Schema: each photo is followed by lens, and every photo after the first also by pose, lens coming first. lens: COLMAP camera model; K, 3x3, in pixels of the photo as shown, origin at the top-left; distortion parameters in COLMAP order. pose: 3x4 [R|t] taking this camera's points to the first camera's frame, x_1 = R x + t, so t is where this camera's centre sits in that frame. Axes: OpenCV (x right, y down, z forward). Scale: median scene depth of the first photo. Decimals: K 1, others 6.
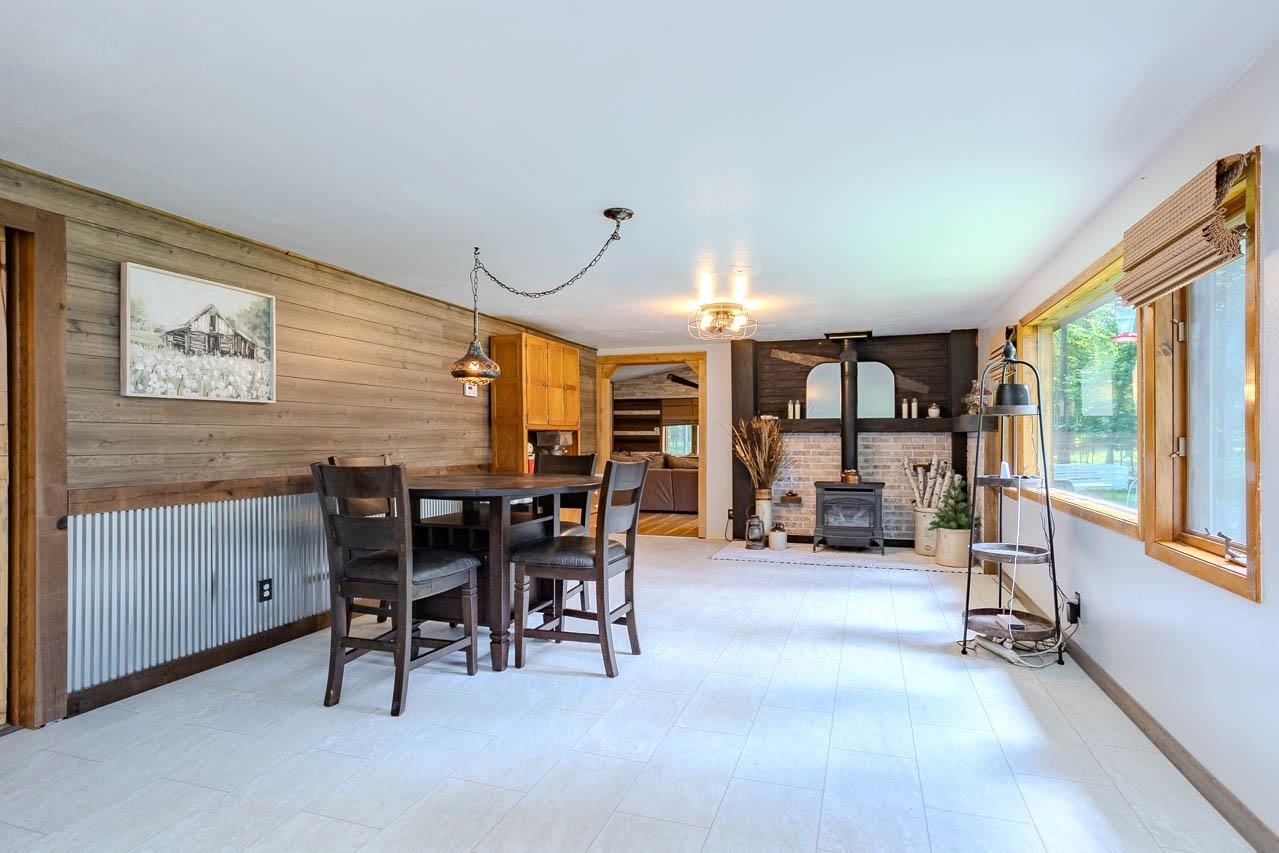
lens RADIAL K [[619.0, 0, 637.5], [0, 619.0, 436.4], [0, 0, 1]] dist [-0.049768, 0.029839]
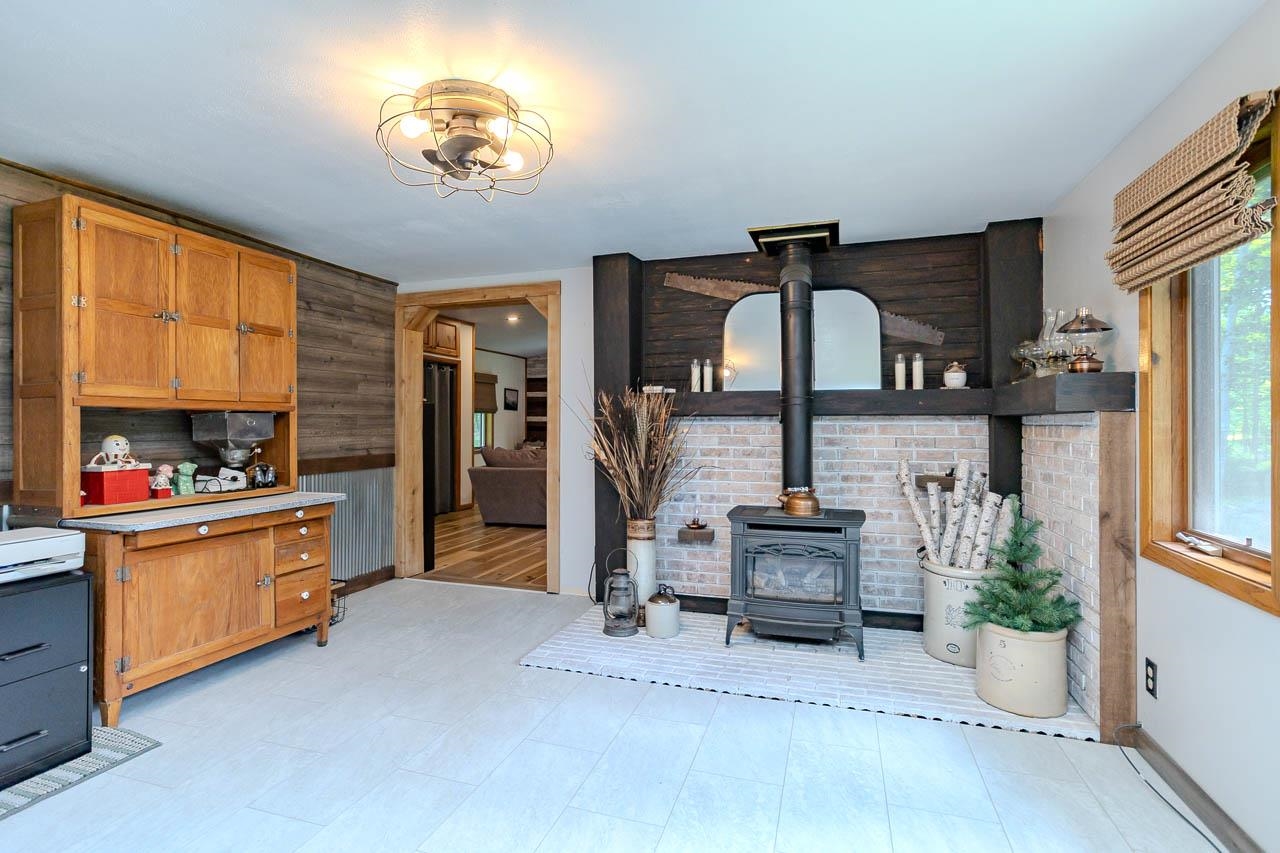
lens RADIAL K [[619.5, 0, 606.8], [0, 619.5, 421.3], [0, 0, 1]] dist [-0.049768, 0.029839]
pose [[0.999932, -0.000168, 0.011672, 0.179447], [0.000182, 0.999999, -0.001205, -0.001070], [-0.011671, 0.001207, 0.999931, 0.486174]]
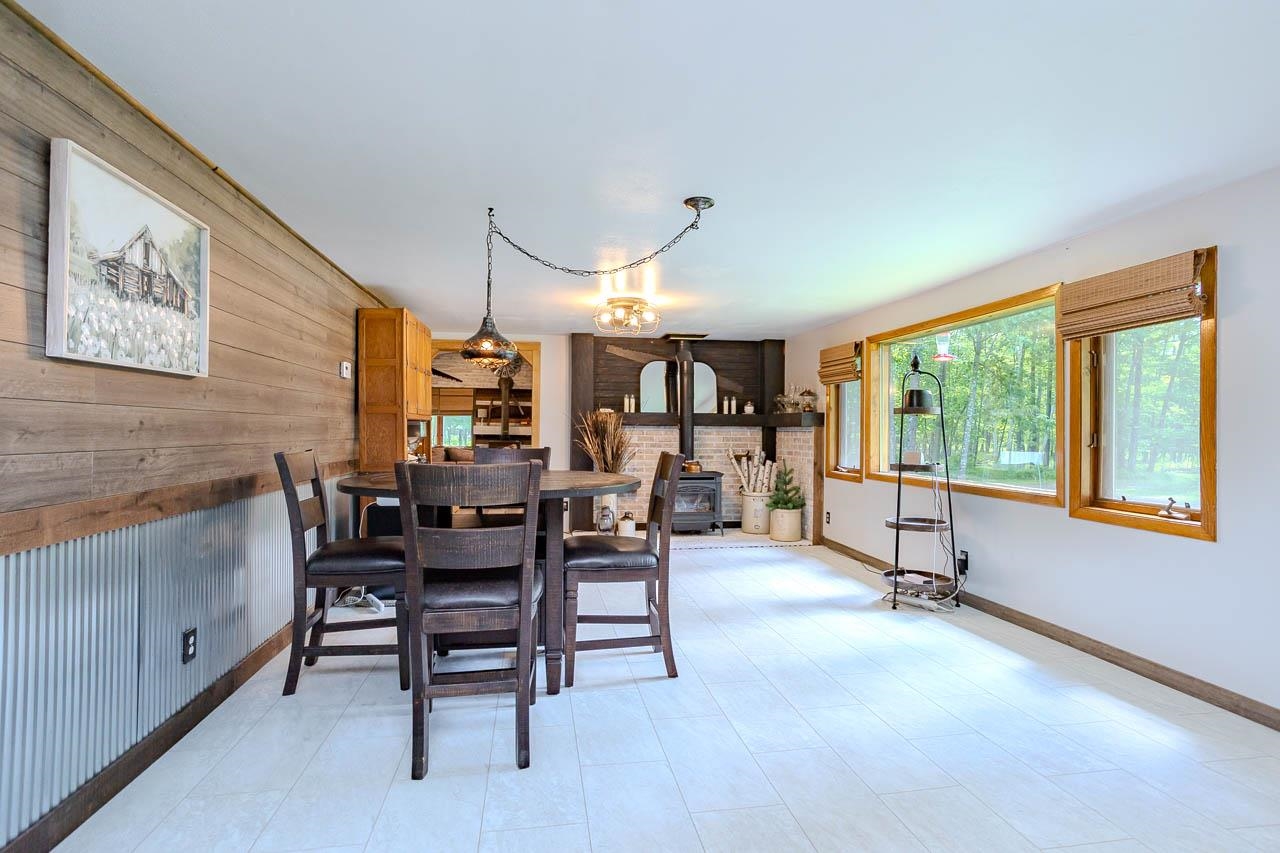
lens RADIAL K [[619.5, 0, 608.9], [0, 619.5, 424.7], [0, 0, 1]] dist [-0.049768, 0.029839]
pose [[0.887768, 0.011296, 0.460152, -0.294896], [-0.008913, 0.999933, -0.007350, 0.000520], [-0.460205, 0.002424, 0.887810, 0.093748]]
